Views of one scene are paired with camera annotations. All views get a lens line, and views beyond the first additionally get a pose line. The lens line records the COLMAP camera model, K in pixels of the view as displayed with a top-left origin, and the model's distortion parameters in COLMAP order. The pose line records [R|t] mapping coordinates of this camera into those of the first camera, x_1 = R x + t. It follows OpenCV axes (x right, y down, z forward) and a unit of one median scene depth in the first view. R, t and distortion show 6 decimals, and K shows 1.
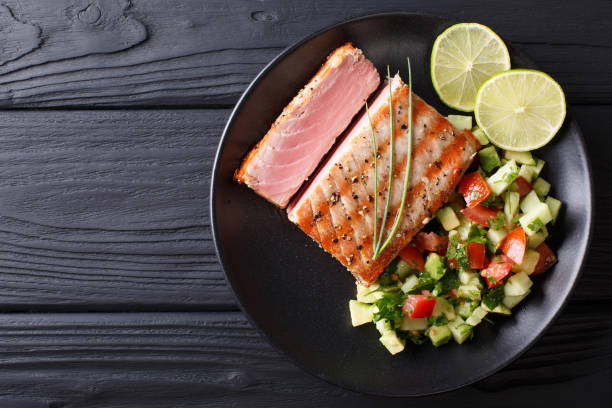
lens RADIAL K [[964.0, 0, 306.0], [0, 964.0, 204.0], [0, 0, 1]] dist [-0.228271, 0.097009]
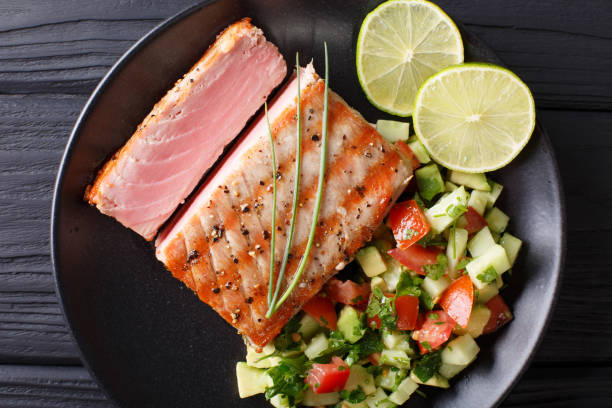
lens RADIAL K [[964.0, 0, 306.0], [0, 964.0, 204.0], [0, 0, 1]] dist [-0.228271, 0.097009]
pose [[0.997277, 0.031595, 0.066636, 0.046414], [-0.035311, 0.997843, 0.055345, -0.068765], [-0.064744, -0.057547, 0.996241, 0.260204]]
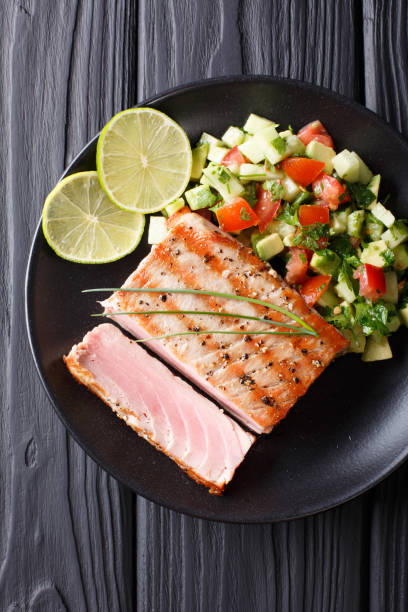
lens RADIAL K [[964.0, 0, 204.0], [0, 964.0, 306.0], [0, 0, 1]] dist [-0.228271, 0.097009]
pose [[0.012584, -0.999101, 0.040487, 0.059405], [0.999921, 0.012582, -0.000303, -0.043041], [-0.000207, 0.040487, 0.999180, 0.139023]]
